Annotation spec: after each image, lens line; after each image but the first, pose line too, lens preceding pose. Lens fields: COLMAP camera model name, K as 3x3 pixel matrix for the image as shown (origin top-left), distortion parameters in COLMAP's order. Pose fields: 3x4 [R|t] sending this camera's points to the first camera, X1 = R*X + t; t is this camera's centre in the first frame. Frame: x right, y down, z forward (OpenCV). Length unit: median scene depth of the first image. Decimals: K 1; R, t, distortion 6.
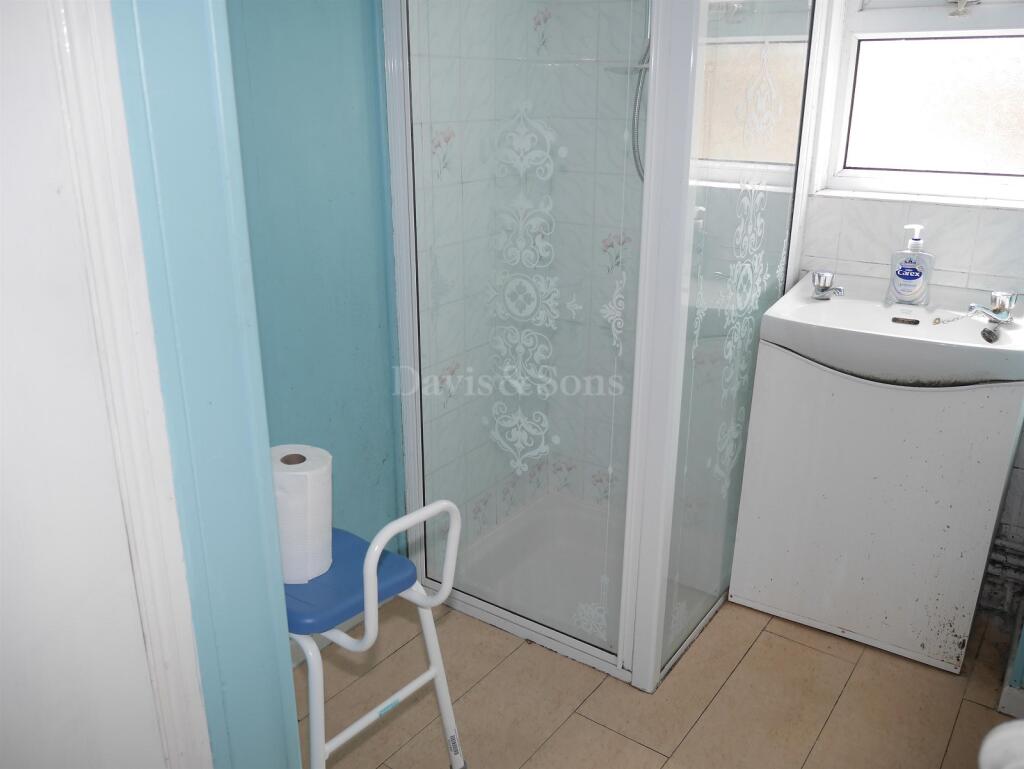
lens RADIAL K [[845.9, 0, 510.4], [0, 845.9, 382.4], [0, 0, 1]] dist [-0.030386, 0.013343]
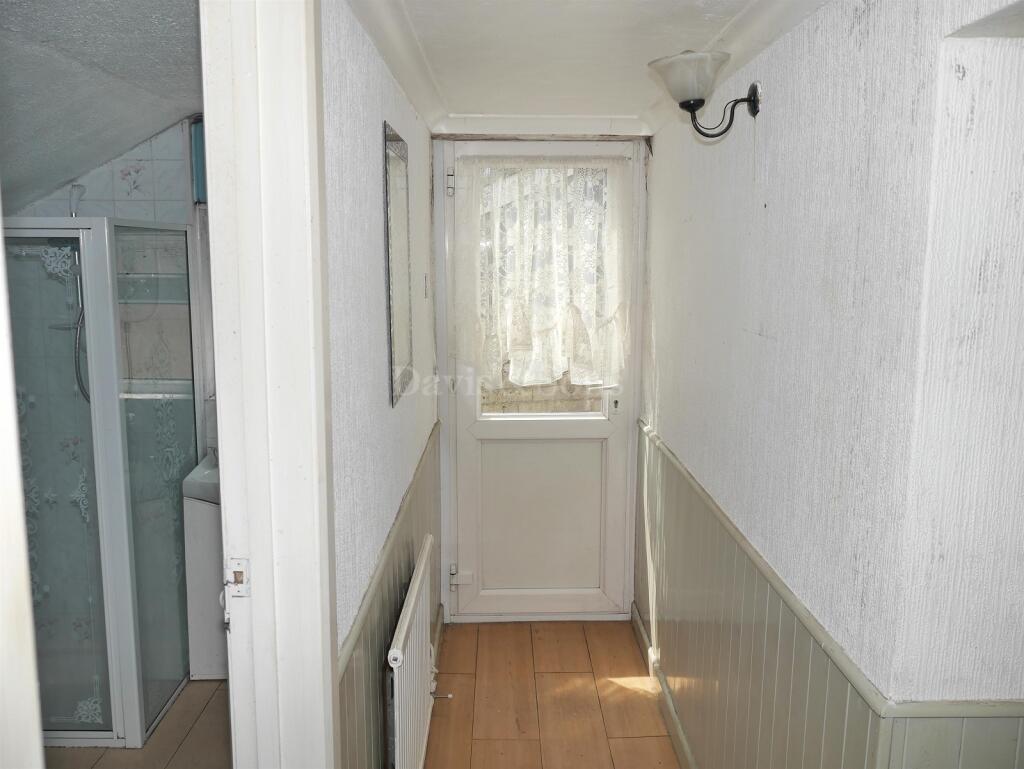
lens RADIAL K [[845.9, 0, 512.7], [0, 845.9, 383.5], [0, 0, 1]] dist [-0.030386, 0.013343]
pose [[0.805498, -0.083995, 0.586615, -0.112356], [0.186783, 0.975432, -0.116810, 0.041429], [-0.562392, 0.203661, 0.801398, -0.653040]]
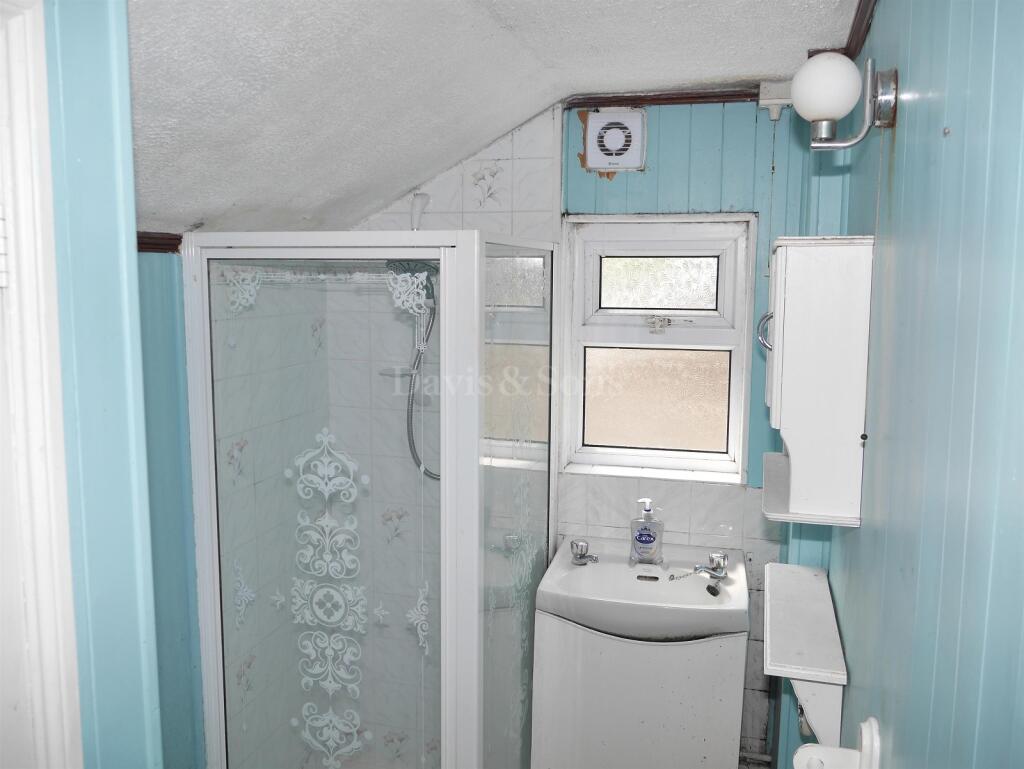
lens RADIAL K [[845.9, 0, 511.3], [0, 845.9, 381.1], [0, 0, 1]] dist [-0.030386, 0.013343]
pose [[0.946958, -0.032380, 0.319721, -0.096978], [0.097533, 0.976940, -0.189937, -0.144978], [-0.306198, 0.211046, 0.928279, -0.128308]]
